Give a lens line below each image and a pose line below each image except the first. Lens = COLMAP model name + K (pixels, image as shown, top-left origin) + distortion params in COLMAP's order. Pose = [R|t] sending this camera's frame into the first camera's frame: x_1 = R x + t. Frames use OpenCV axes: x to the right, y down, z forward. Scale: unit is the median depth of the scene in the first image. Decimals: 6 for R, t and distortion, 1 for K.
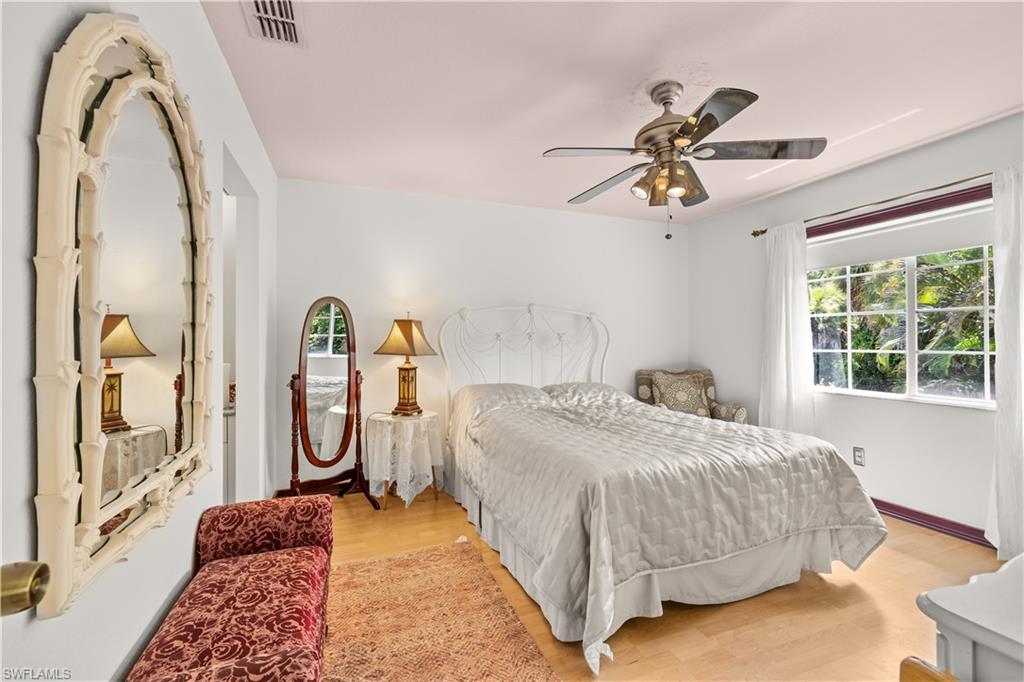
lens RADIAL K [[436.9, 0, 507.2], [0, 436.9, 337.8], [0, 0, 1]] dist [-0.000792, 0.000258]
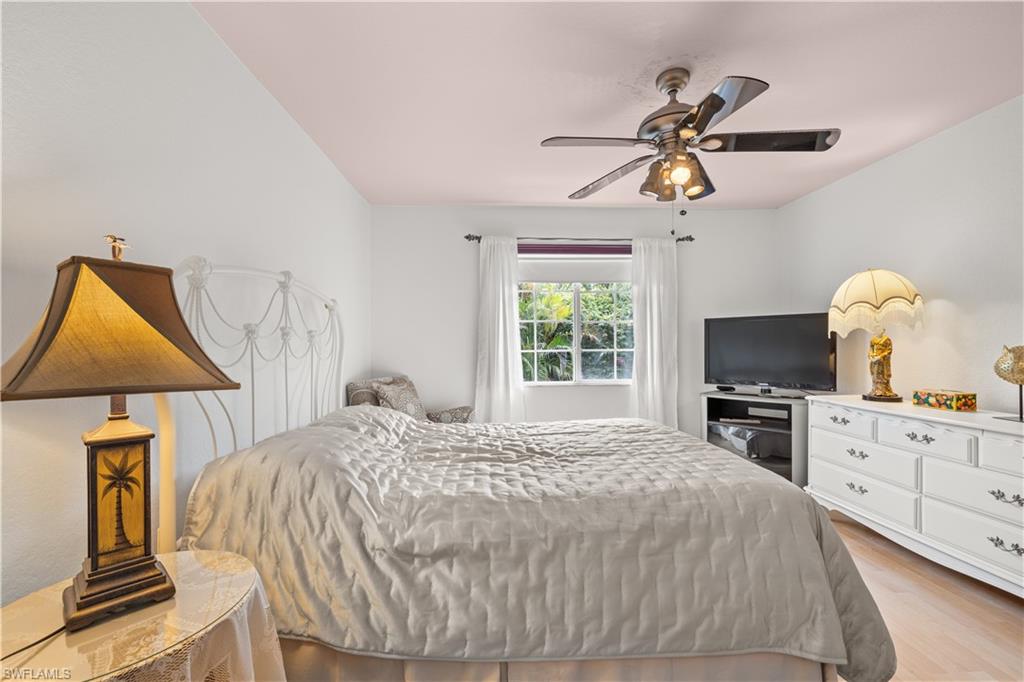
lens RADIAL K [[436.9, 0, 507.2], [0, 436.9, 337.8], [0, 0, 1]] dist [-0.000792, 0.000258]
pose [[0.308247, 0.013189, 0.951215, -0.423412], [-0.003524, 0.999913, -0.012722, 0.008776], [-0.951300, 0.000569, 0.308267, 0.693510]]
